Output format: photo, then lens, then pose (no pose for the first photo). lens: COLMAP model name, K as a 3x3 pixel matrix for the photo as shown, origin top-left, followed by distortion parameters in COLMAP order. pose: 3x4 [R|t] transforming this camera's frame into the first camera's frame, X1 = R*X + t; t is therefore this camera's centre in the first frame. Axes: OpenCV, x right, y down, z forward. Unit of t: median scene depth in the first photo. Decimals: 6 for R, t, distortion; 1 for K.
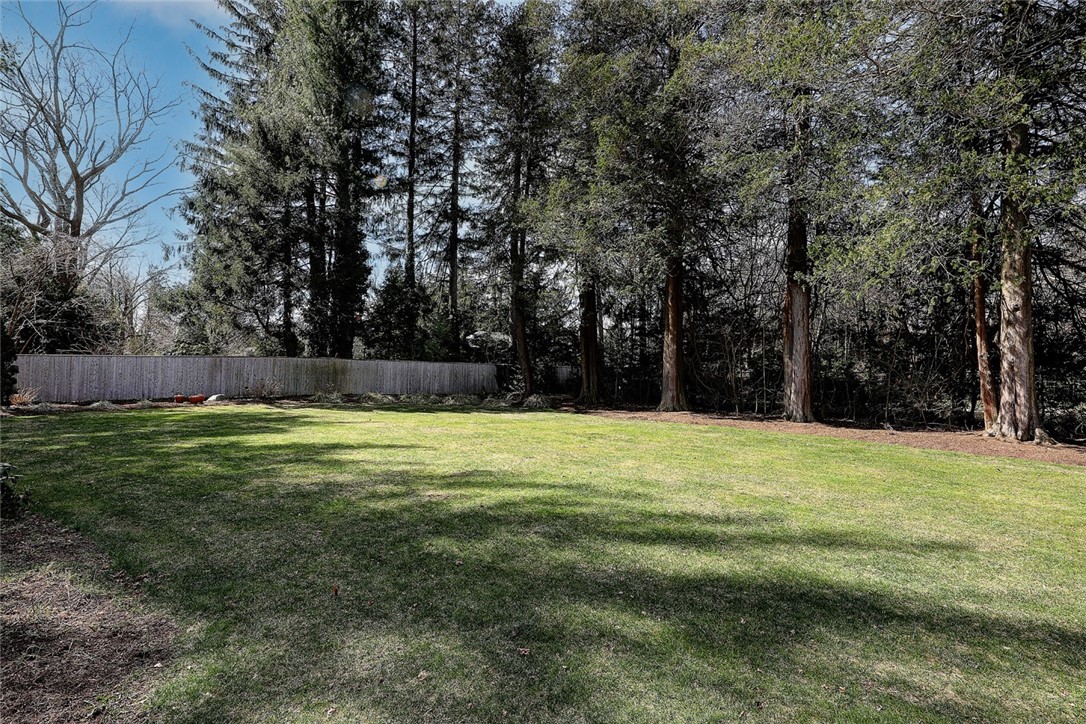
lens RADIAL K [[543.5, 0, 539.6], [0, 543.5, 362.5], [0, 0, 1]] dist [0.002068, 0.000776]
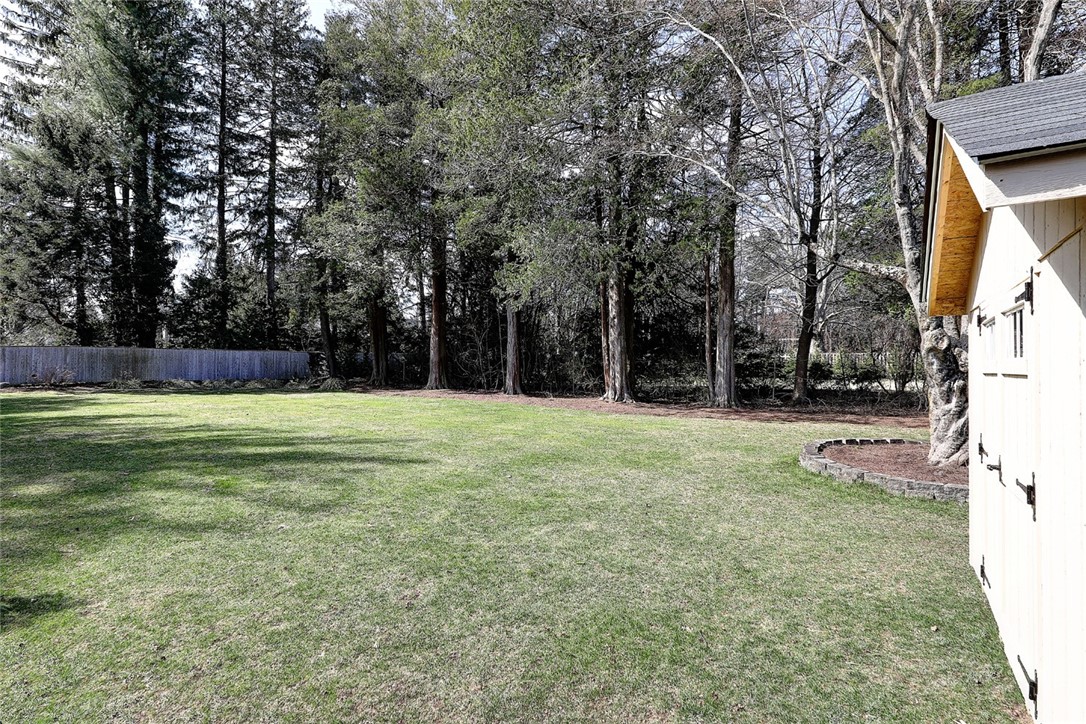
lens RADIAL K [[543.5, 0, 546.9], [0, 543.5, 362.3], [0, 0, 1]] dist [0.002068, 0.000776]
pose [[0.970933, -0.008407, 0.239205, 0.159378], [0.001922, 0.999625, 0.027331, -0.006286], [-0.239345, -0.026077, 0.970584, -0.242660]]
